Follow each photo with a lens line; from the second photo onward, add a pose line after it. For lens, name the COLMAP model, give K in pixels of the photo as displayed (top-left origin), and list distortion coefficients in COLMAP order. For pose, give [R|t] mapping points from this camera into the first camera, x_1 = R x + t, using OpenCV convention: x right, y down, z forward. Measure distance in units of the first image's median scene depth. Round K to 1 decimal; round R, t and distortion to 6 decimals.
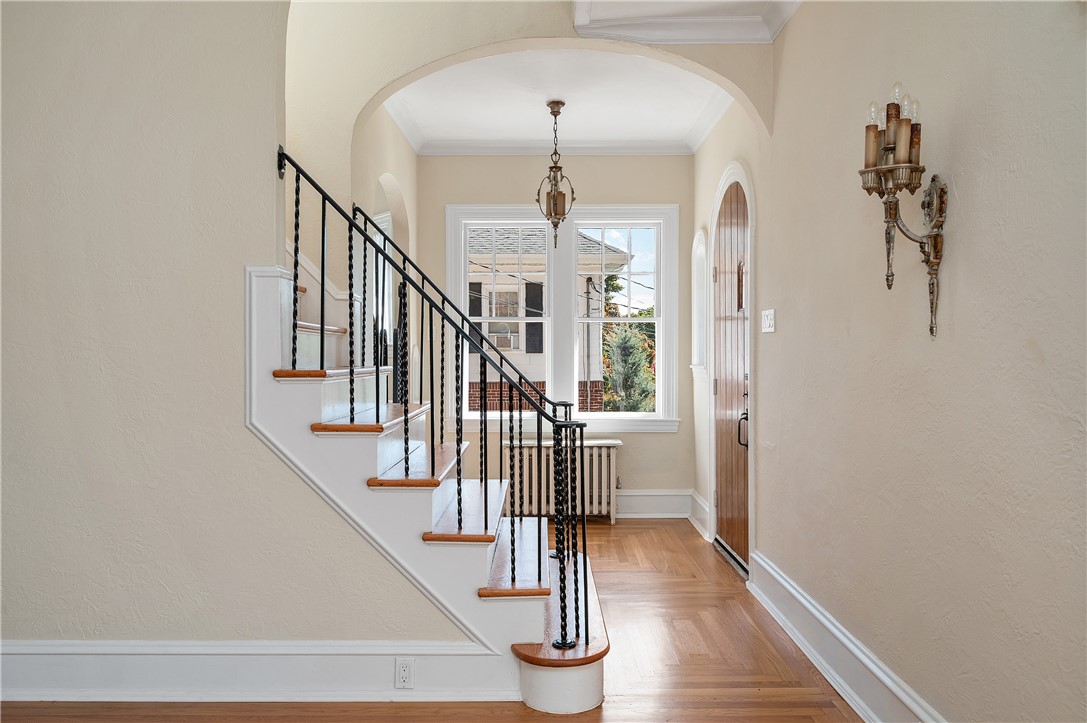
lens RADIAL K [[787.6, 0, 543.5], [0, 787.6, 365.4], [0, 0, 1]] dist [0.025582, 0.000159]
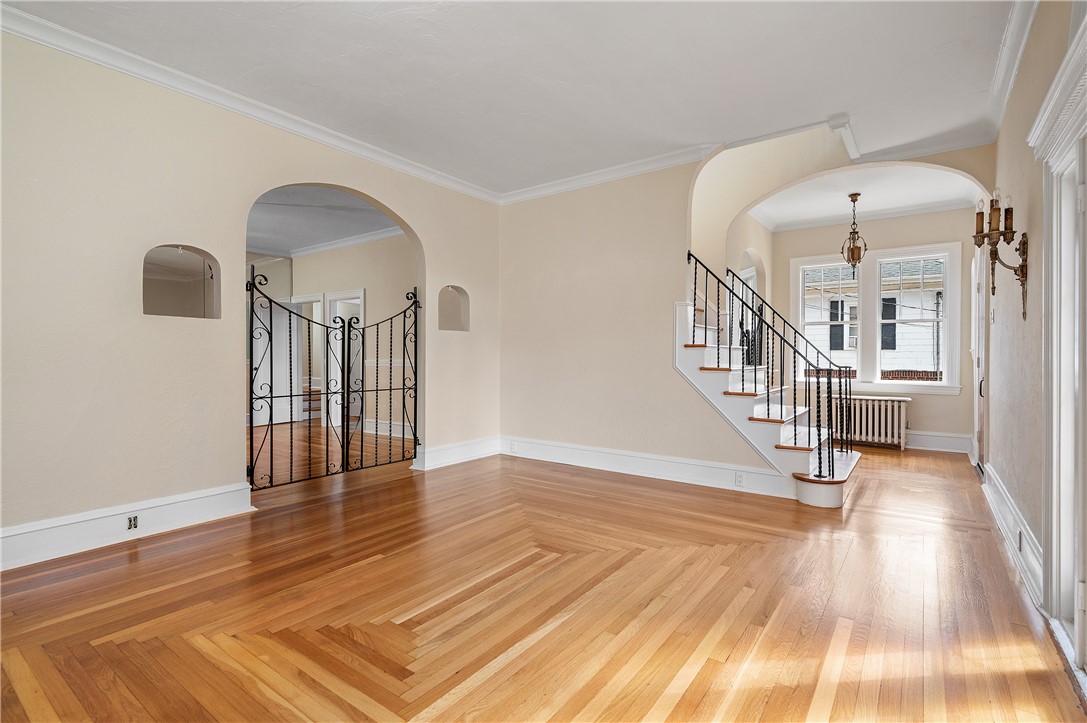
lens RADIAL K [[518.3, 0, 540.3], [0, 518.3, 357.1], [0, 0, 1]] dist [0.002111, 0.000165]
pose [[0.804228, 0.007127, -0.594278, 0.231821], [-0.012843, 0.999903, -0.005388, 0.056831], [0.594182, 0.011965, 0.804242, -0.505354]]
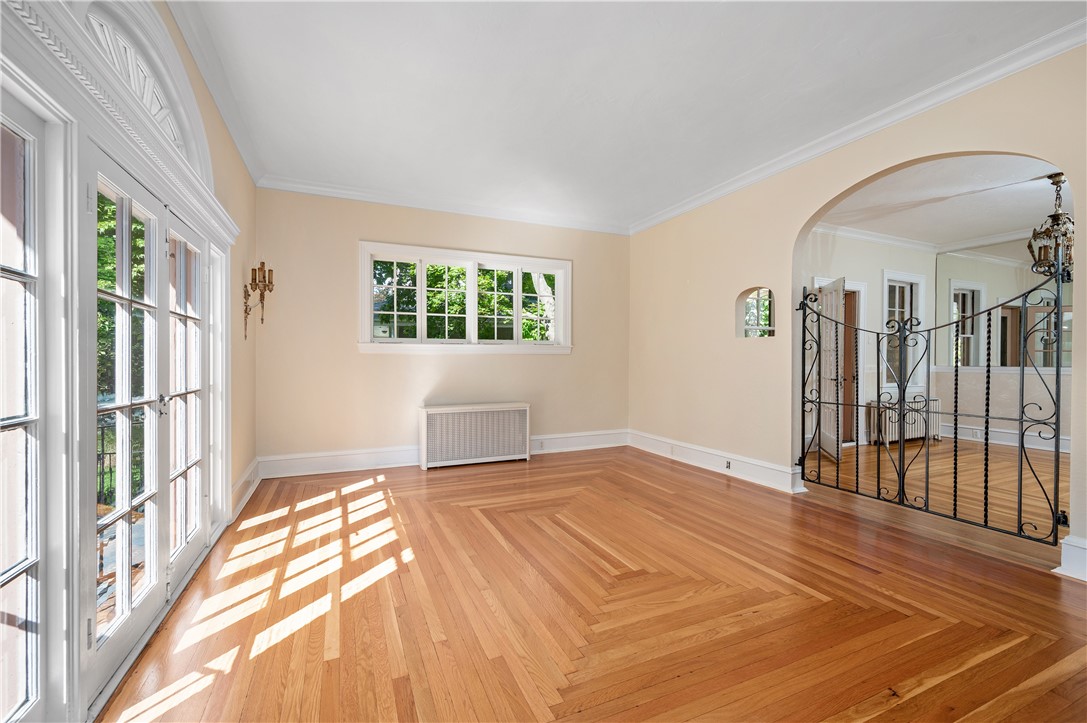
lens RADIAL K [[456.2, 0, 537.5], [0, 456.2, 361.8], [0, 0, 1]] dist [0.001868, 0.000021]
pose [[-0.918484, 0.005555, -0.395419, 0.133688], [-0.002339, 0.999808, 0.019477, 0.025058], [0.395451, 0.018814, -0.918294, 0.968643]]
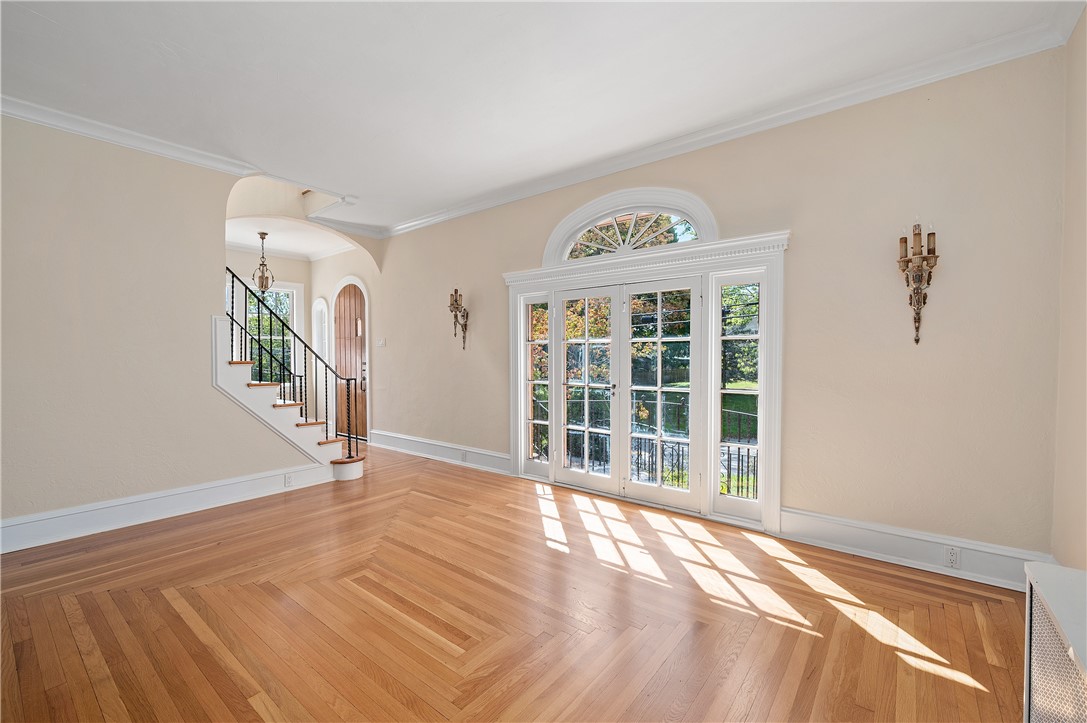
lens RADIAL K [[456.2, 0, 541.2], [0, 456.2, 364.5], [0, 0, 1]] dist [0.001868, 0.000021]
pose [[0.627328, -0.016999, 0.778570, -0.777763], [0.011614, 0.999855, 0.012473, 0.009501], [-0.778669, 0.001218, 0.627434, -0.533672]]
